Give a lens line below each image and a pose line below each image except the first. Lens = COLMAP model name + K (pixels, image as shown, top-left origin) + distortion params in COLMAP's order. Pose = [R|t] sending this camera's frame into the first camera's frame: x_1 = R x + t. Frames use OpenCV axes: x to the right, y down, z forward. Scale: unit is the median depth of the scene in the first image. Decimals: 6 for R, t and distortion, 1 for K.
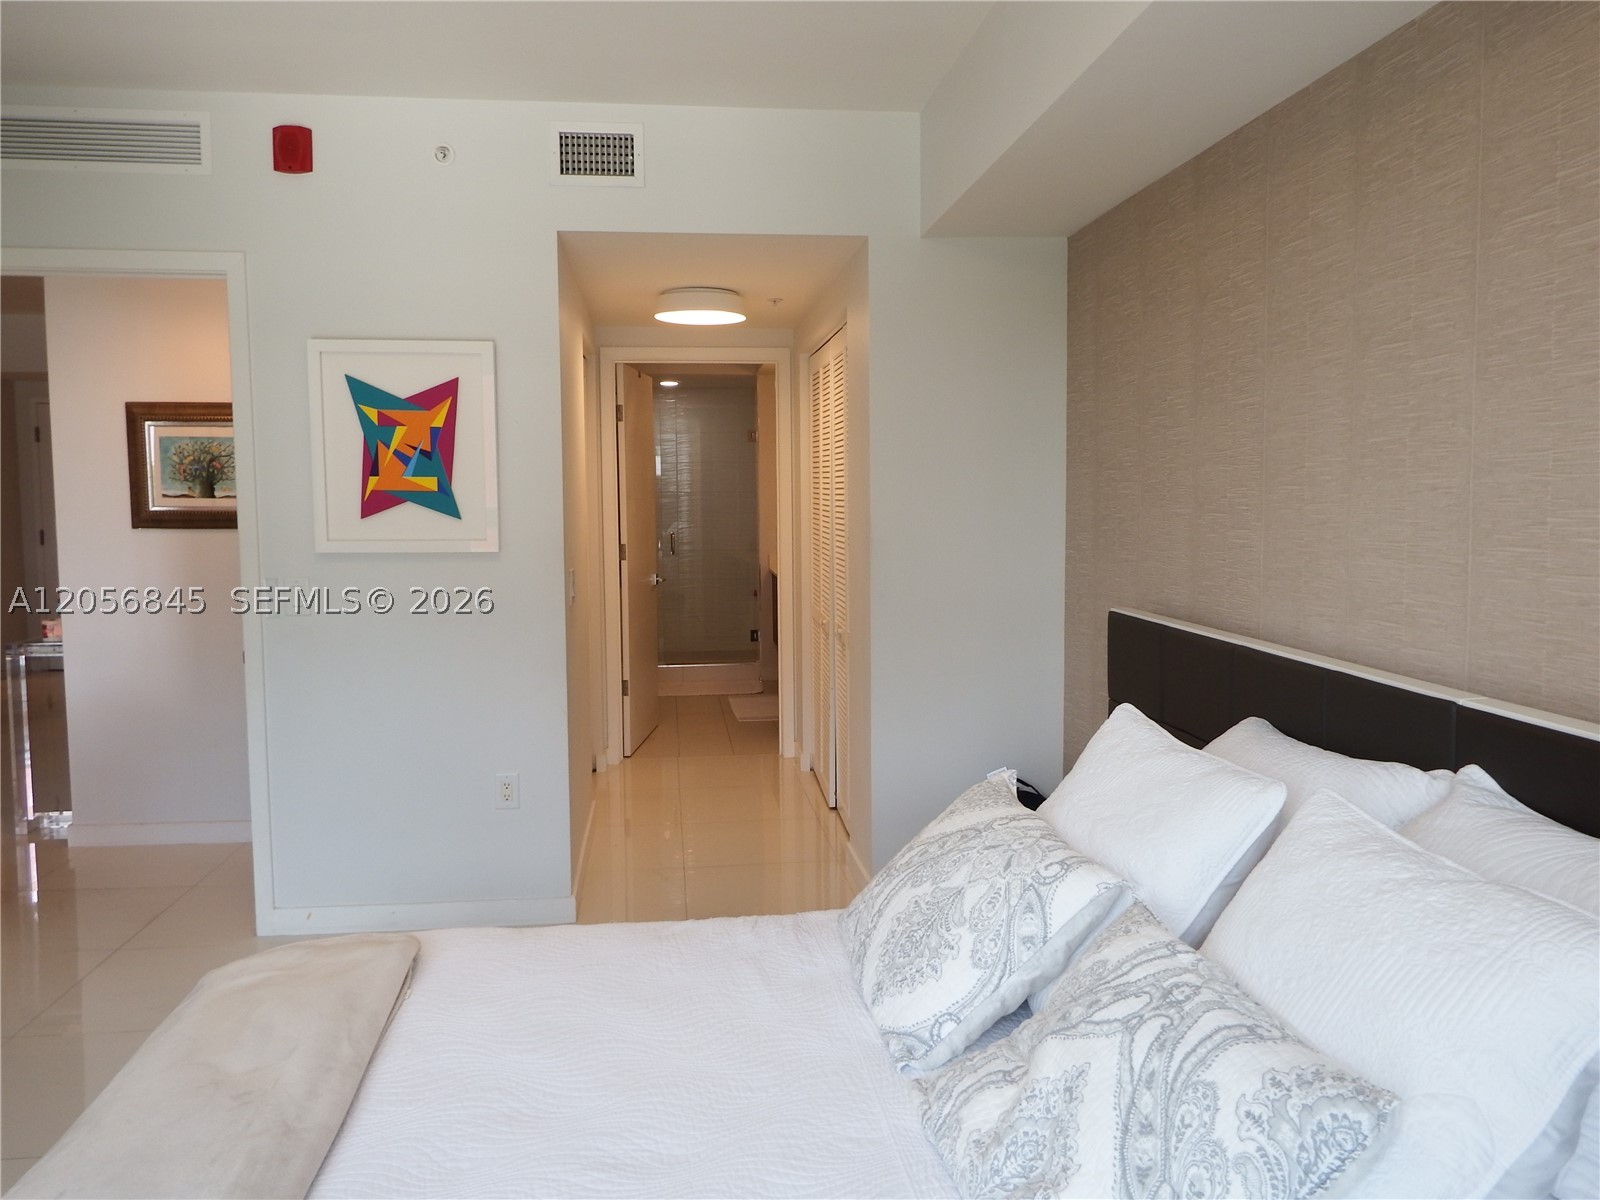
lens RADIAL K [[1162.0, 0, 807.7], [0, 1162.0, 605.4], [0, 0, 1]] dist [-0.005321, -0.010423]
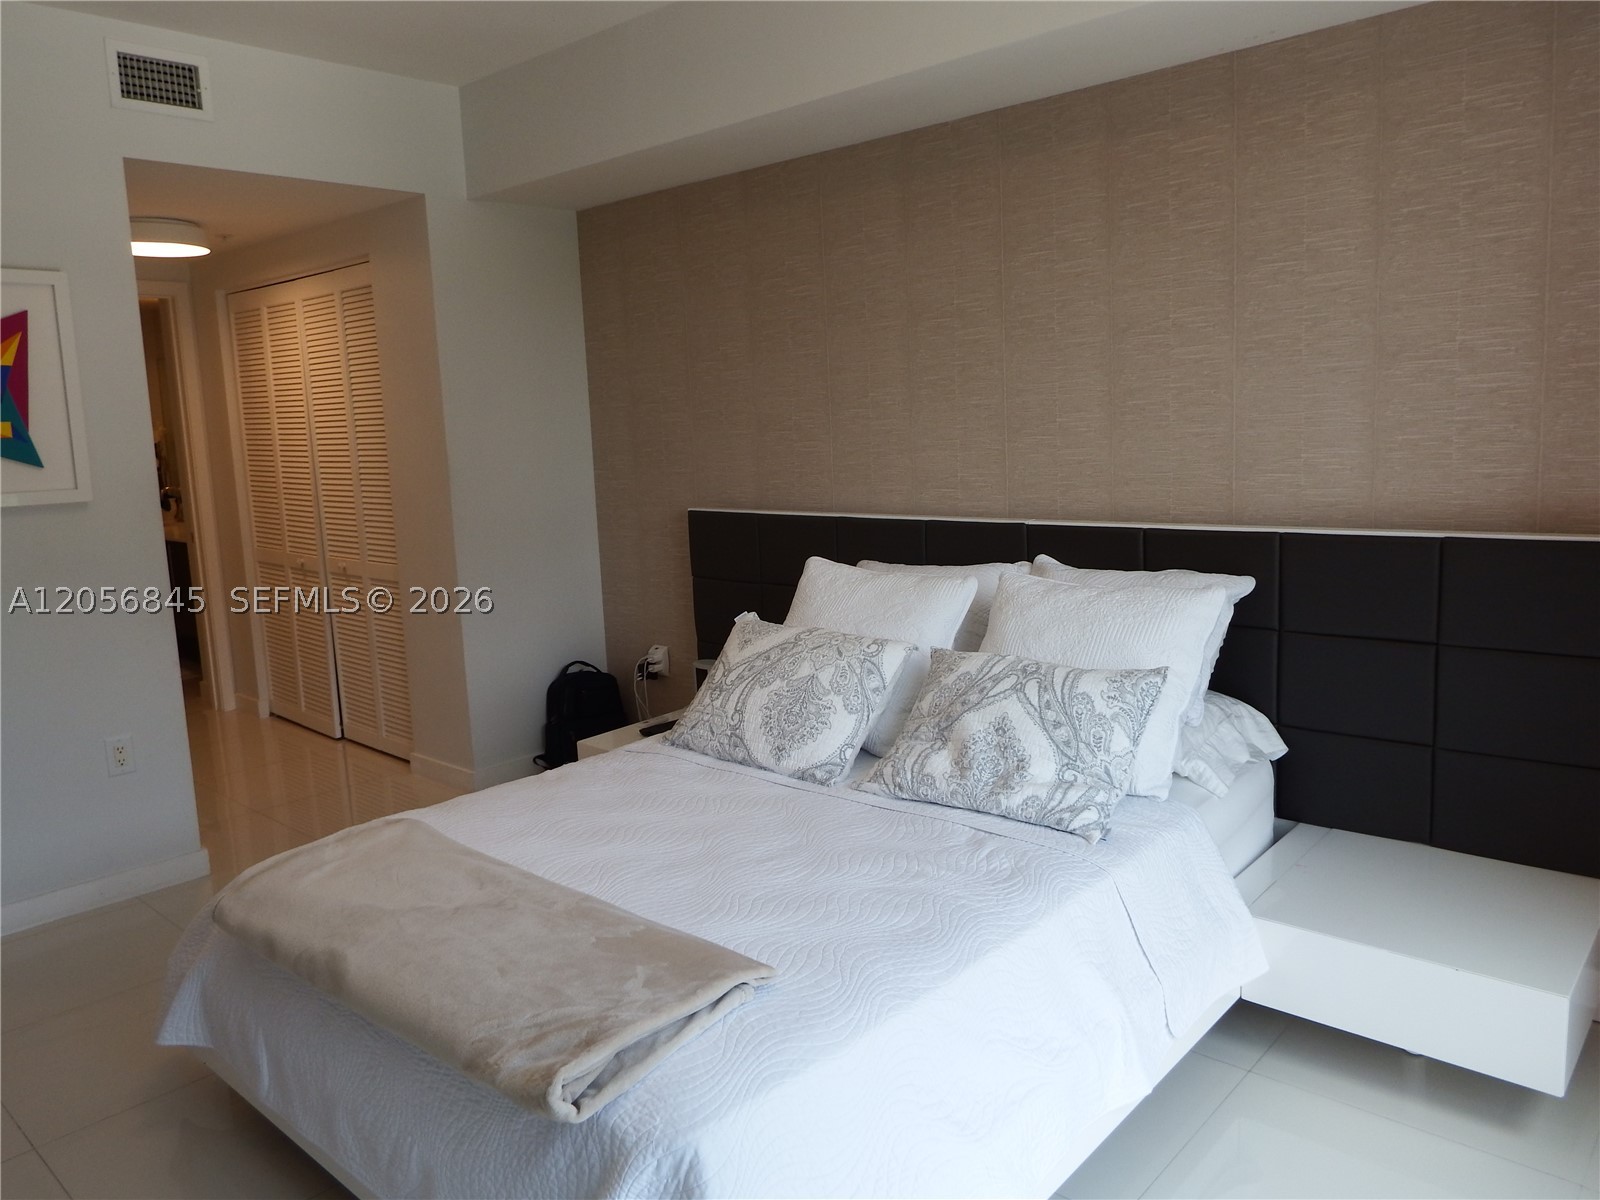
lens RADIAL K [[1139.3, 0, 850.8], [0, 1139.3, 583.5], [0, 0, 1]] dist [-0.004256, -0.001659]
pose [[0.740296, -0.119804, 0.661520, -0.651810], [0.096194, 0.992745, 0.072141, 0.017914], [-0.665364, 0.010229, 0.746449, -0.120304]]
